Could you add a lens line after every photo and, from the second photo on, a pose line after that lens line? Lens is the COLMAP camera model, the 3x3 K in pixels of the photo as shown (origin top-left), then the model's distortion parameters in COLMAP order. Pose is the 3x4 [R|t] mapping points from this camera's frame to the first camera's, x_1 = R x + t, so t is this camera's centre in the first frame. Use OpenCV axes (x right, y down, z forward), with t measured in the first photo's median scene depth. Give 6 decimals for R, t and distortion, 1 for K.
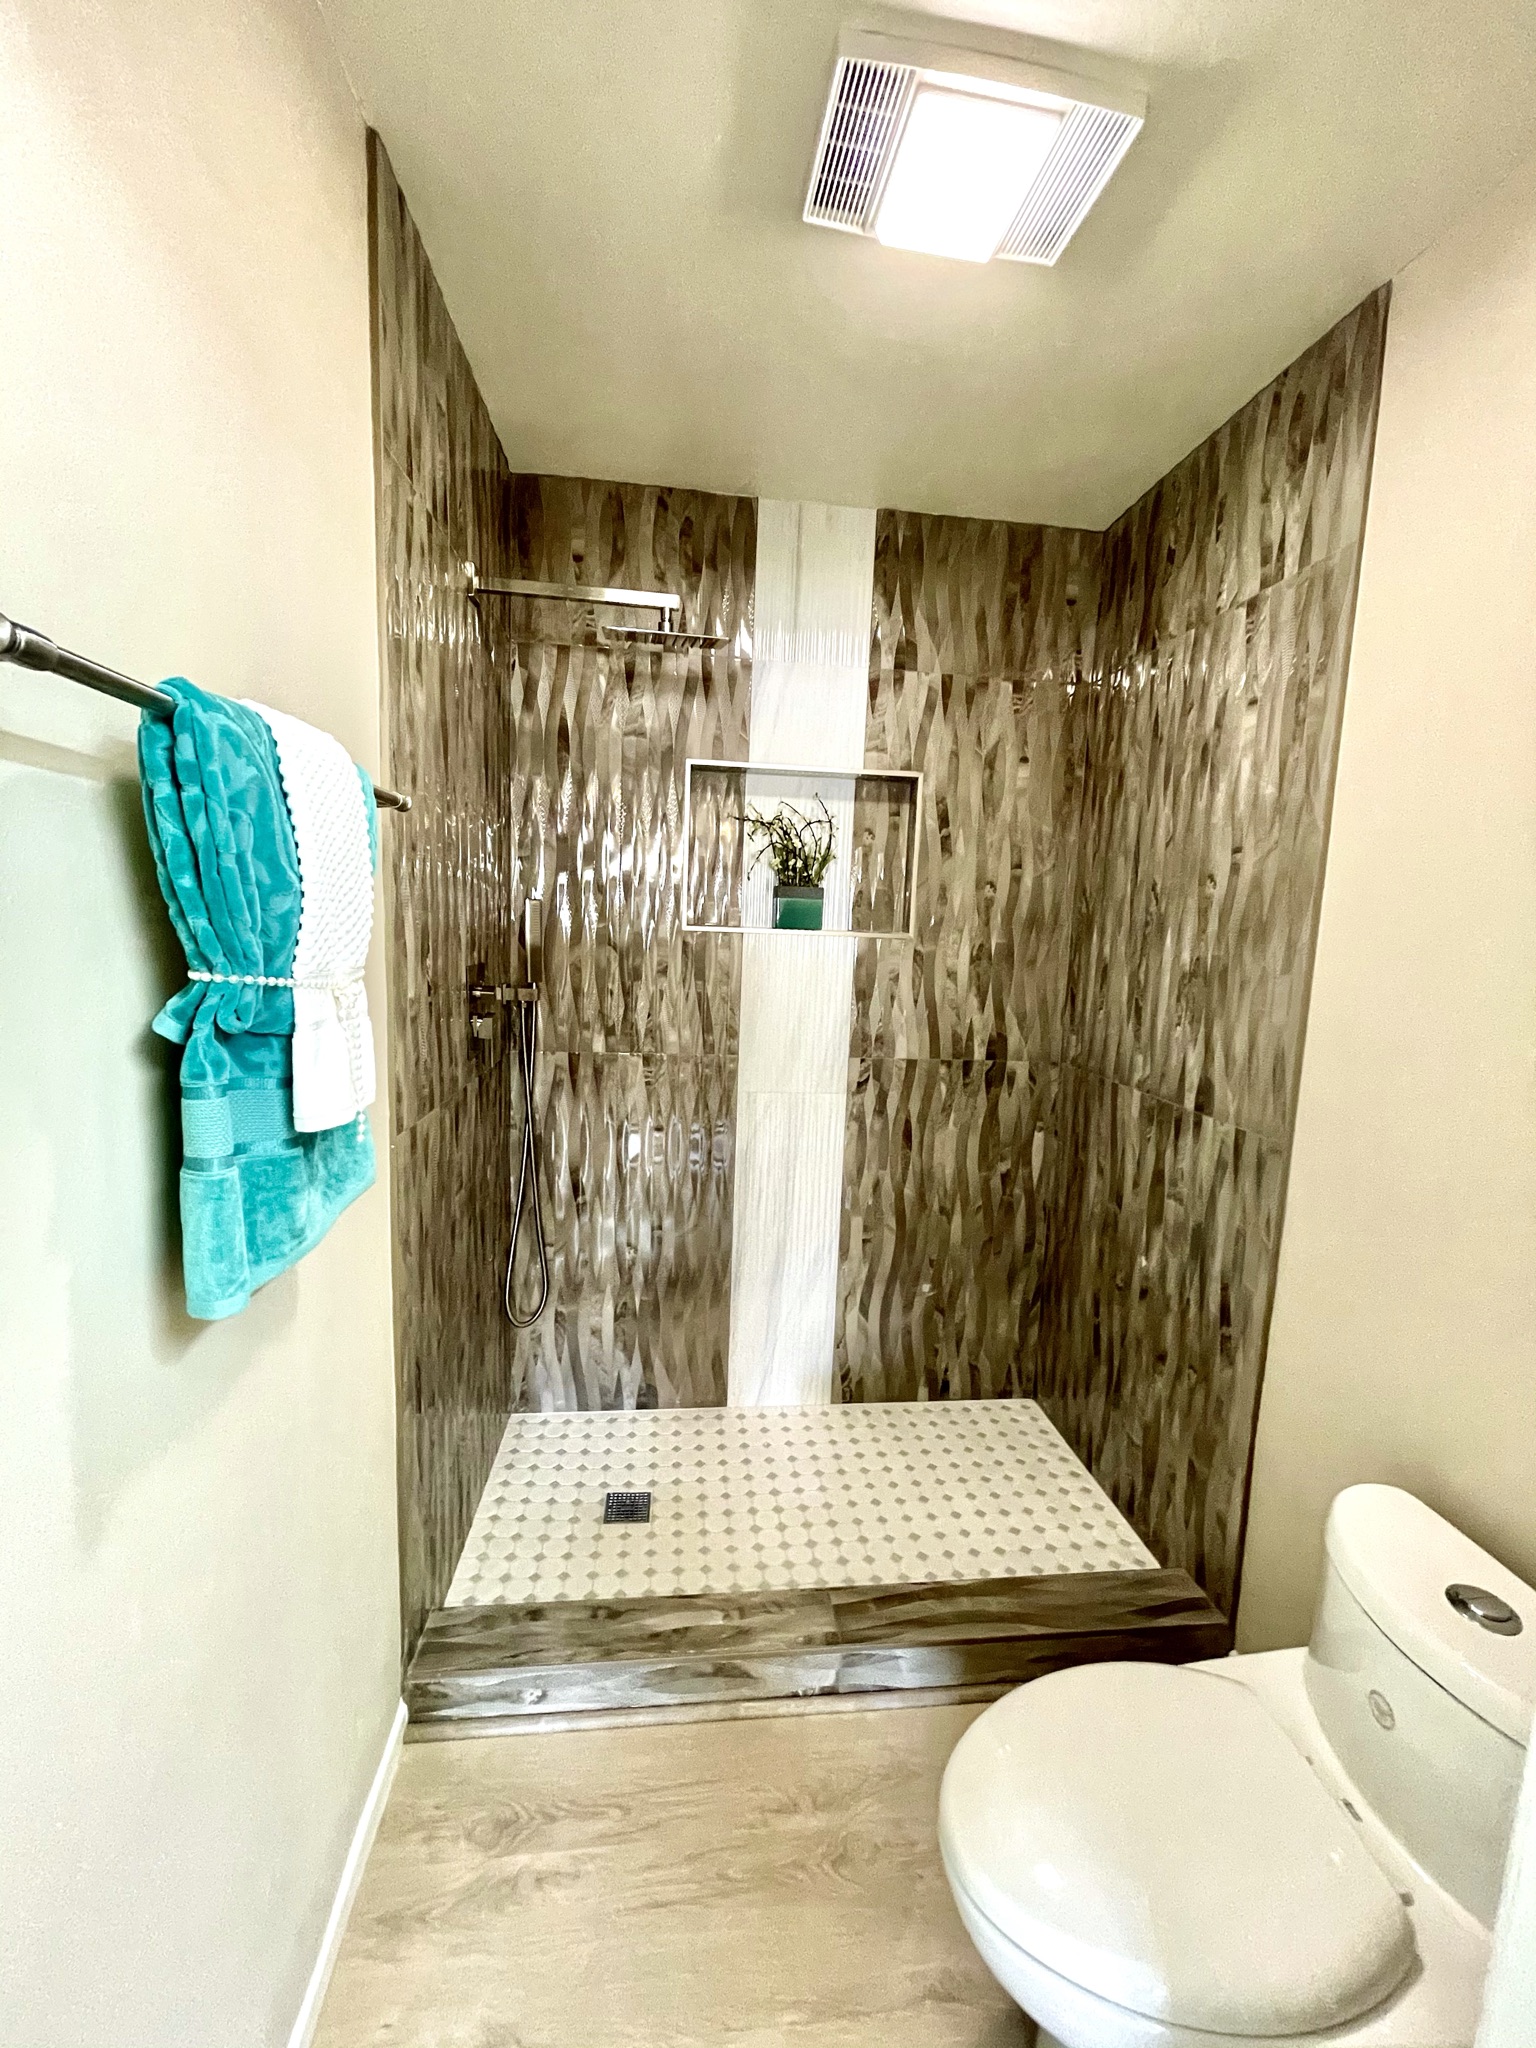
lens RADIAL K [[830.1, 0, 764.4], [0, 830.1, 1039.0], [0, 0, 1]] dist [-0.005154, 0.000283]
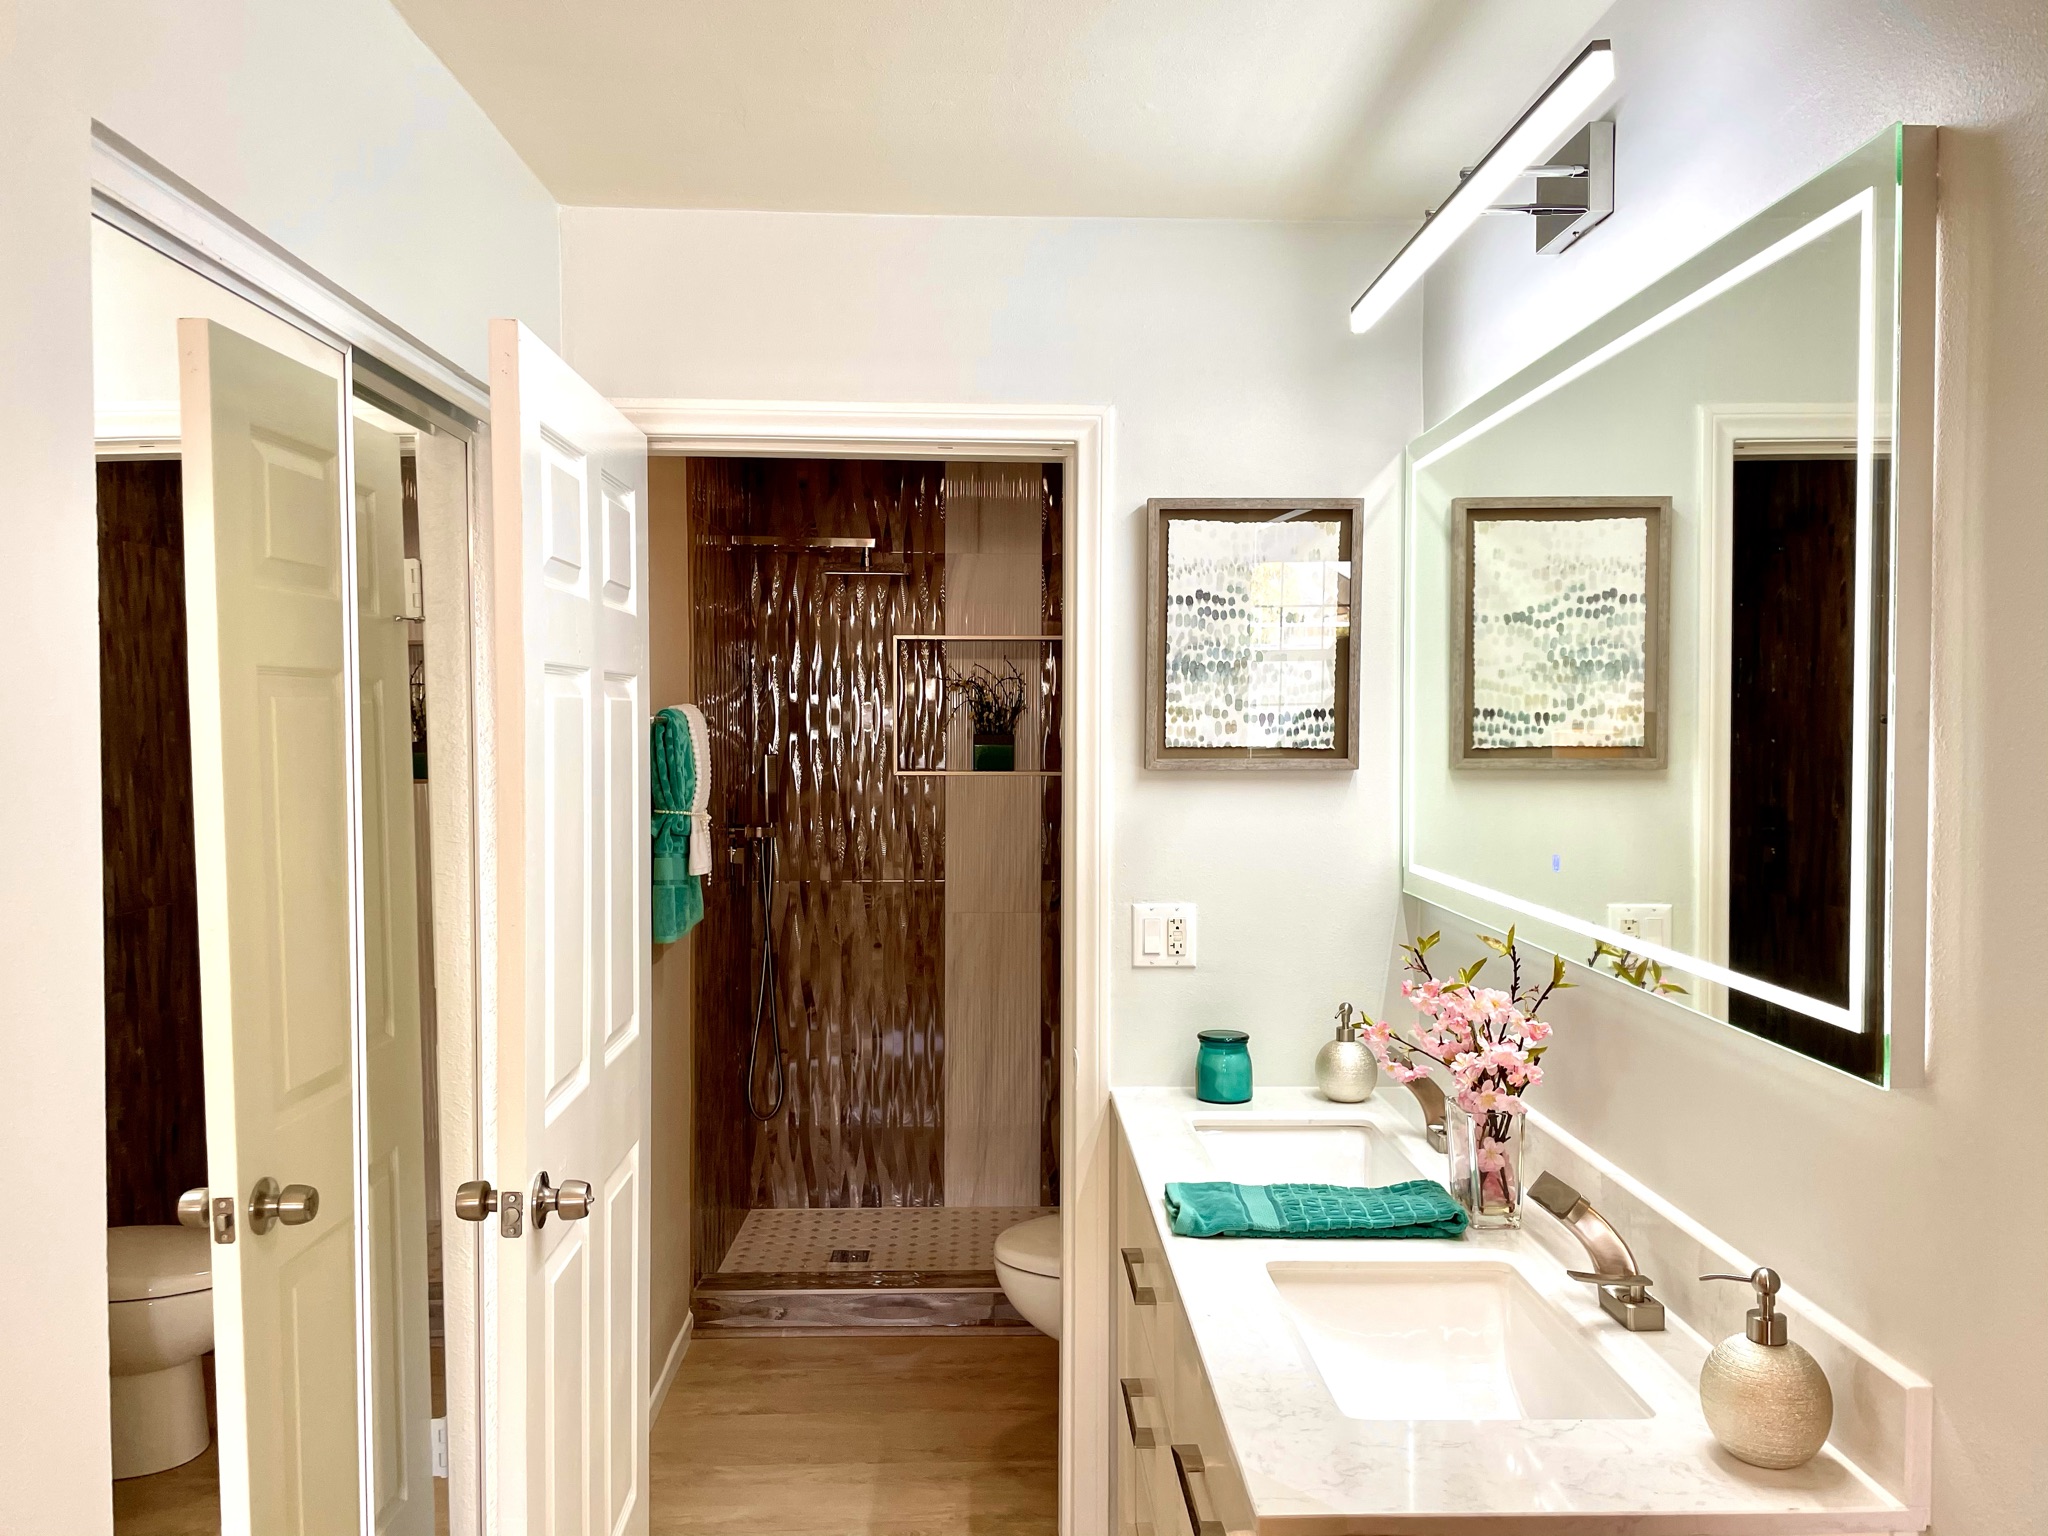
lens RADIAL K [[1567.6, 0, 1028.0], [0, 1567.6, 764.0], [0, 0, 1]] dist [0.020756, -0.025679]
pose [[0.995901, -0.033681, -0.083946, 0.279503], [0.023706, 0.992835, -0.117114, 0.119091], [0.087289, 0.114644, 0.989564, -1.195647]]
